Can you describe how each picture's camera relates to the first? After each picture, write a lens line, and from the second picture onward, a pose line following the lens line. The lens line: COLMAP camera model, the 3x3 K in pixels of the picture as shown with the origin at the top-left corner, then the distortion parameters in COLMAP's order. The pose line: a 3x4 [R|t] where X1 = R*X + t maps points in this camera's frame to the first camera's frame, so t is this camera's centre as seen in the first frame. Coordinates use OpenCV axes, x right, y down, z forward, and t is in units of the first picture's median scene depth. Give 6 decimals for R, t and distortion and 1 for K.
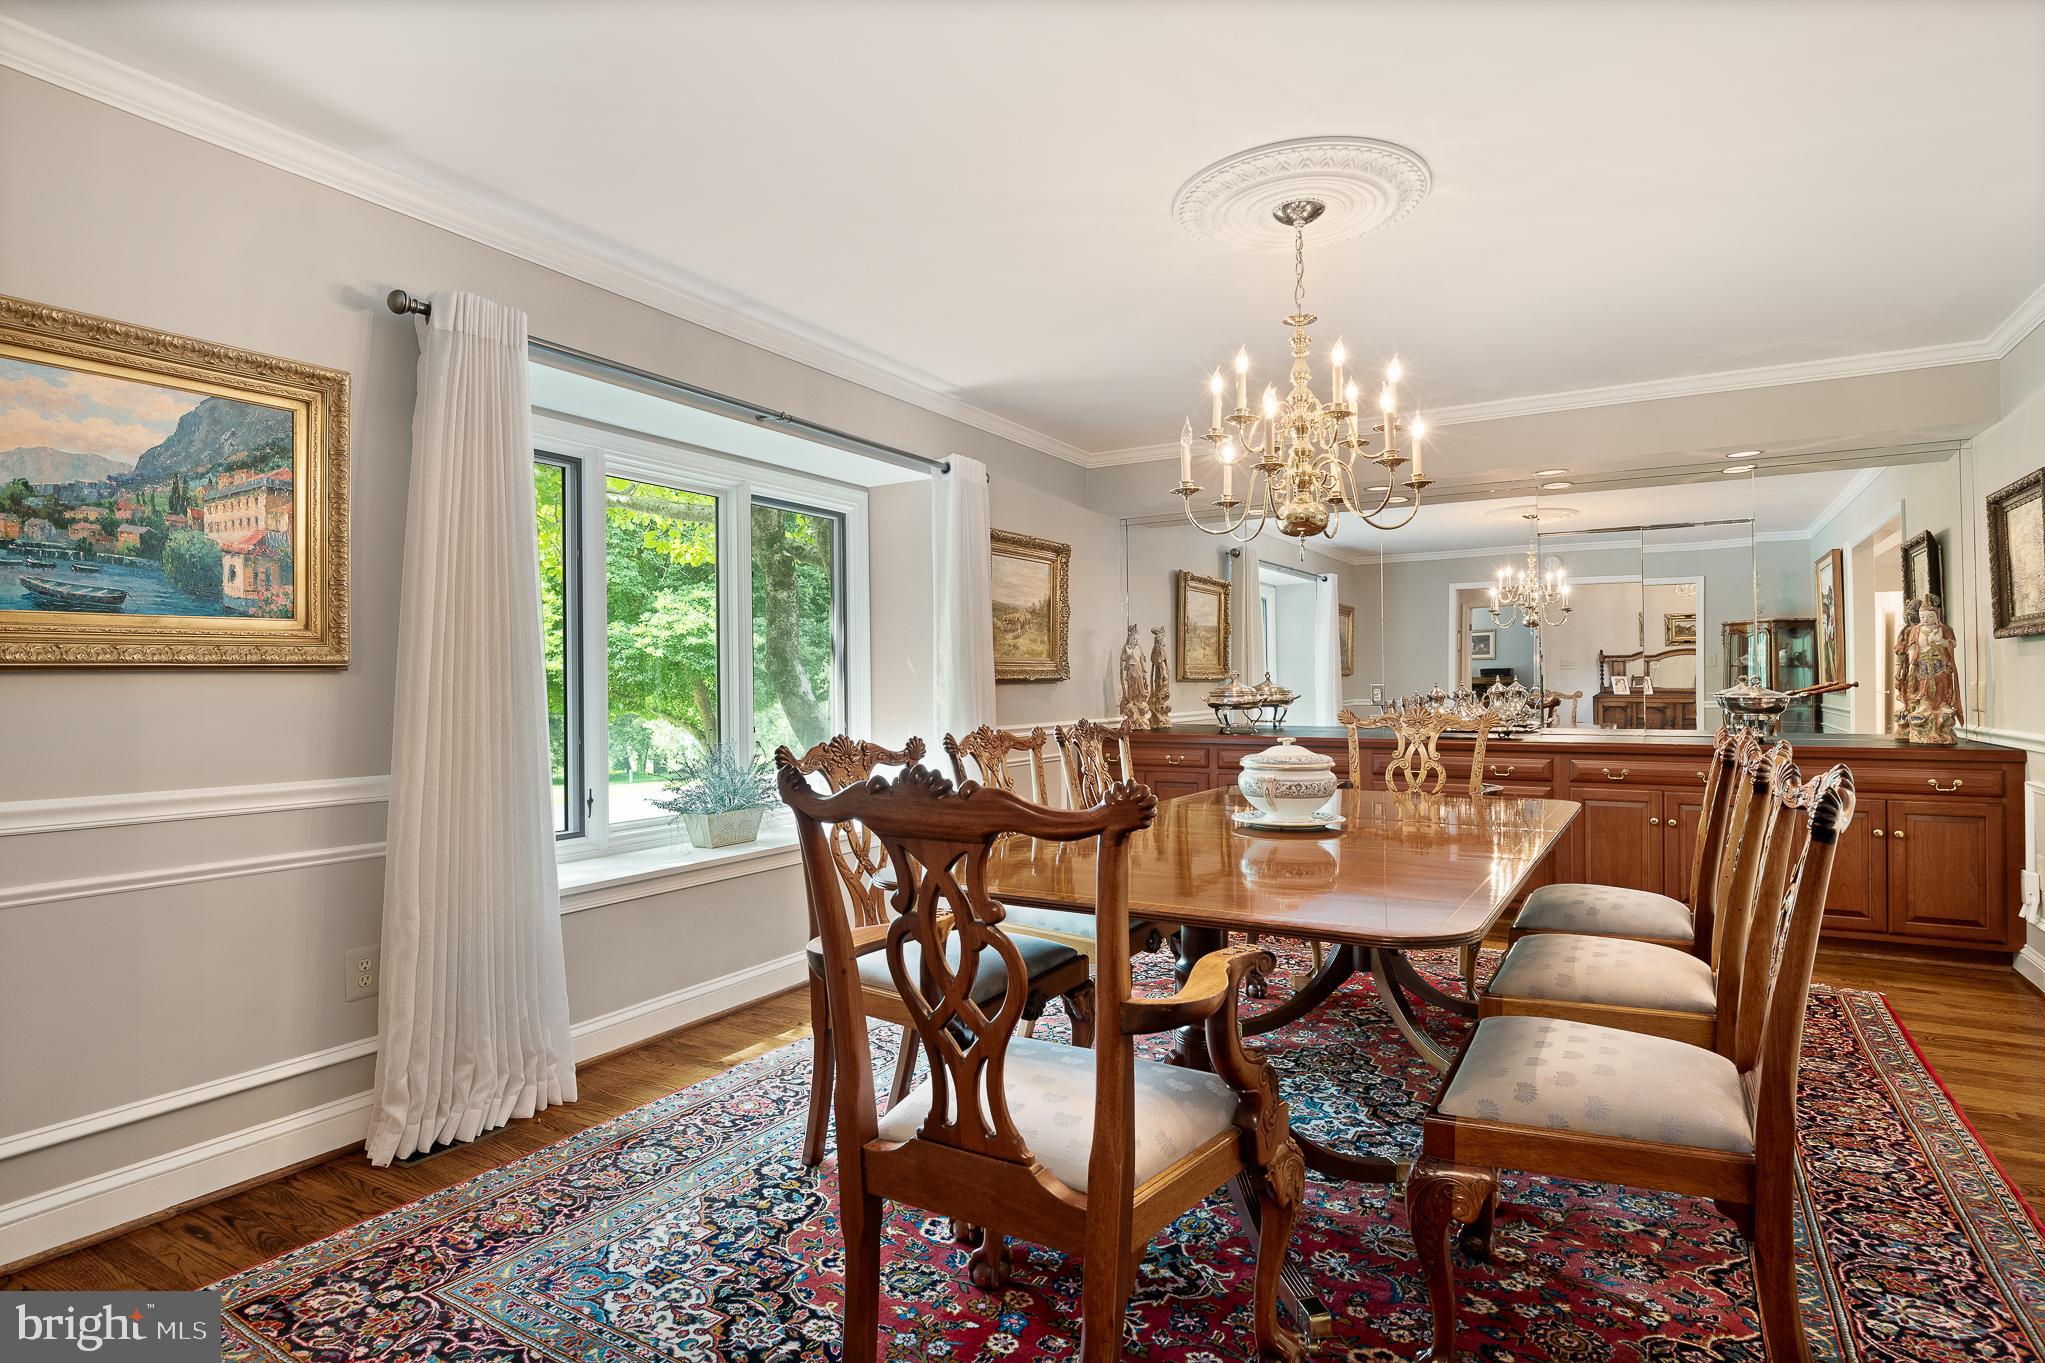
lens RADIAL K [[1076.2, 0, 1013.7], [0, 1076.2, 676.6], [0, 0, 1]] dist [-0.006161, -0.000585]
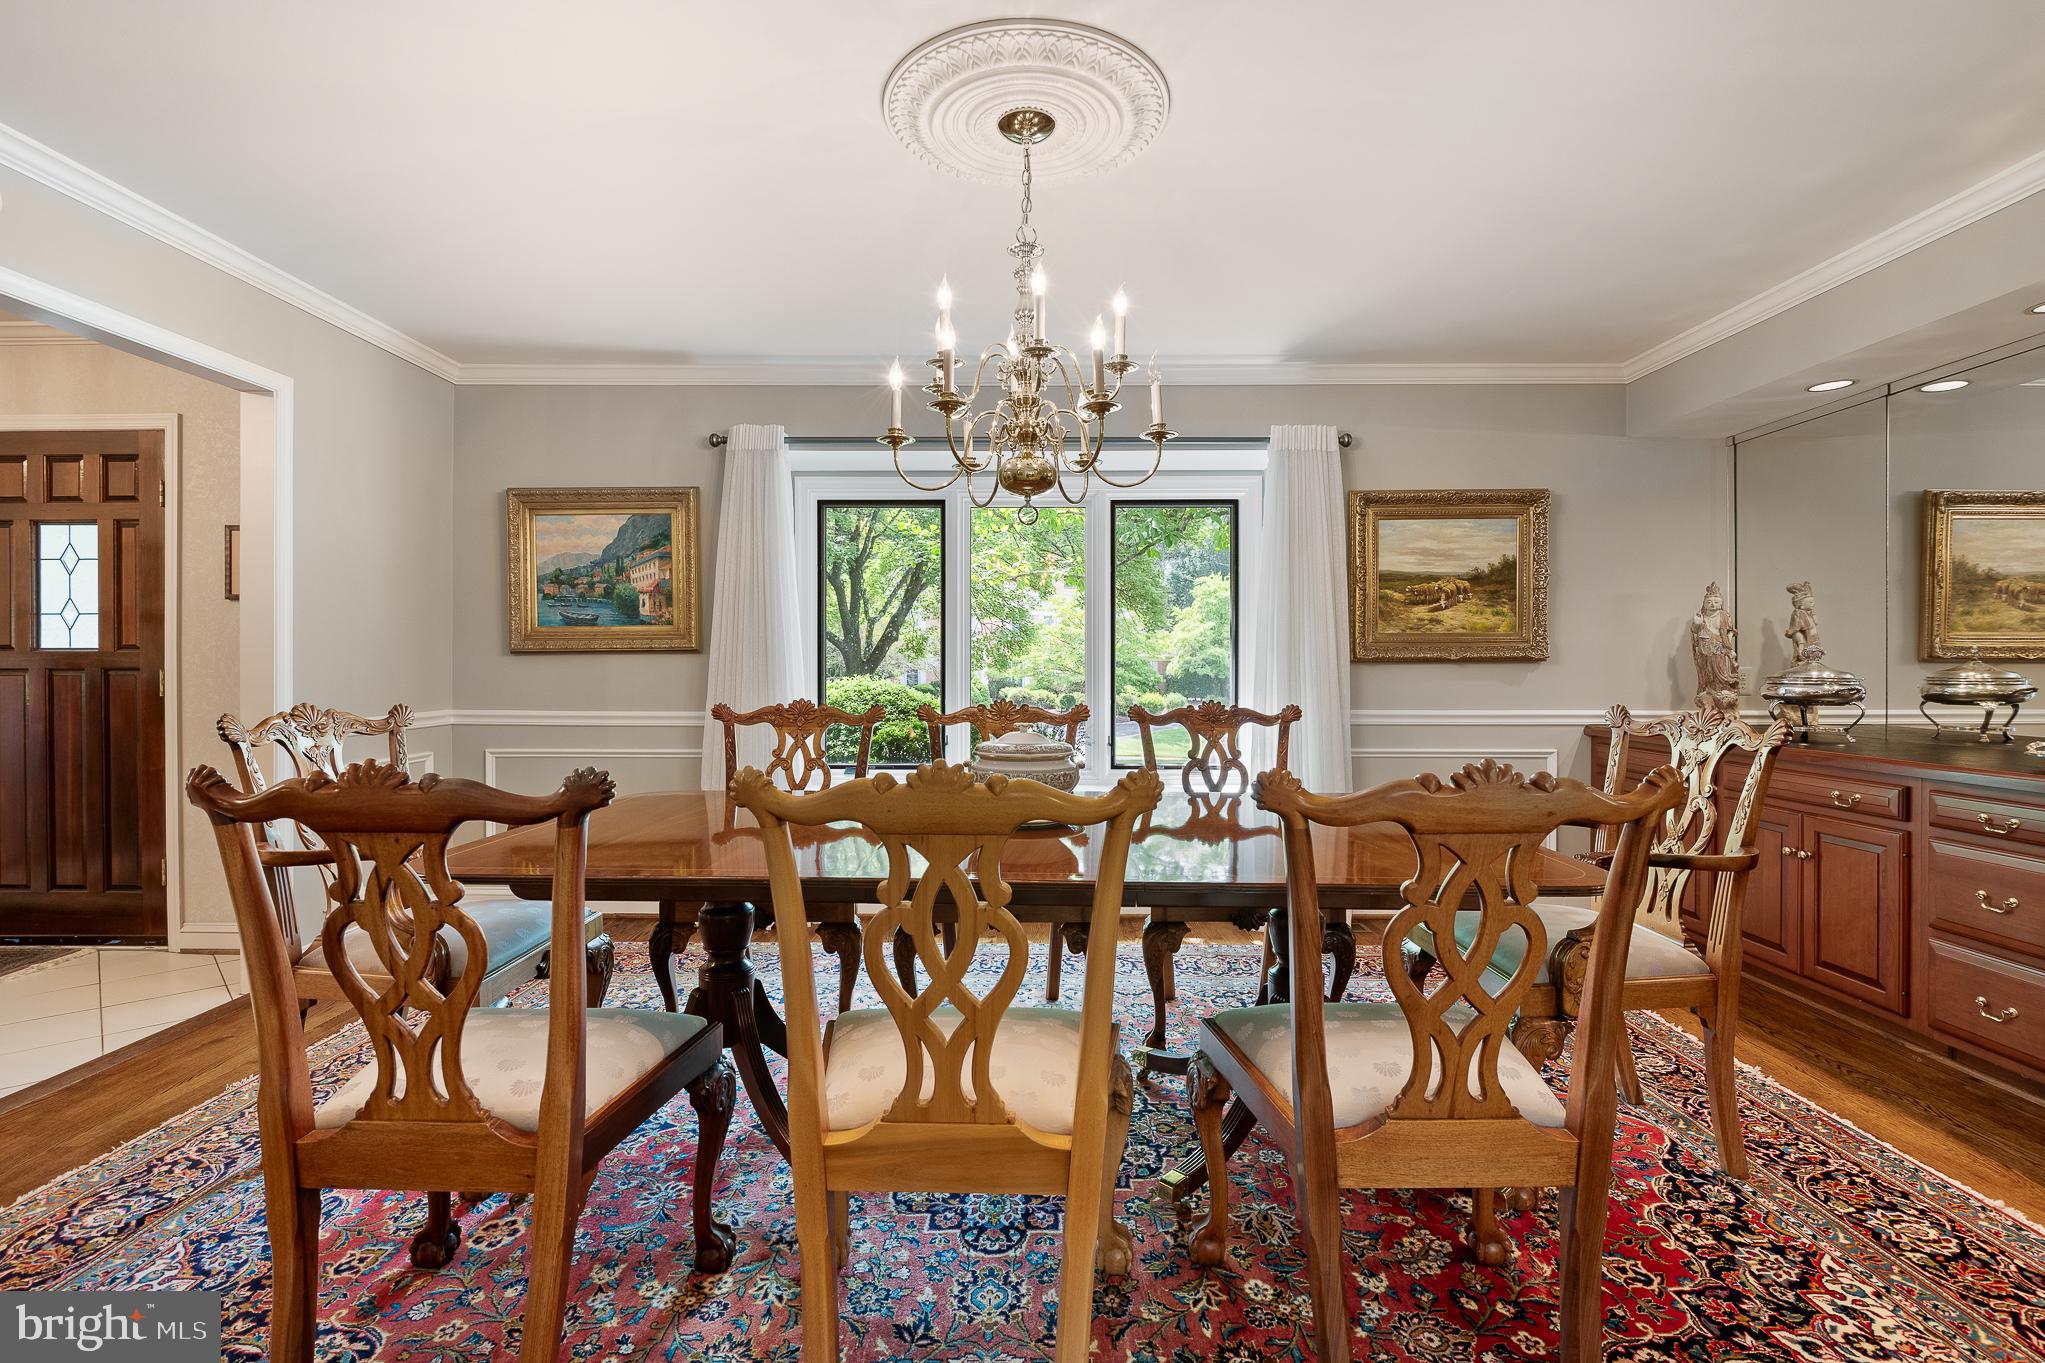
lens RADIAL K [[959.3, 0, 989.3], [0, 959.3, 669.3], [0, 0, 1]] dist [-0.011072, -0.002711]
pose [[0.506381, 0.012340, -0.862221, 0.915802], [0.001521, 0.999883, 0.015204, -0.001055], [0.862308, -0.009010, 0.506303, 0.550112]]
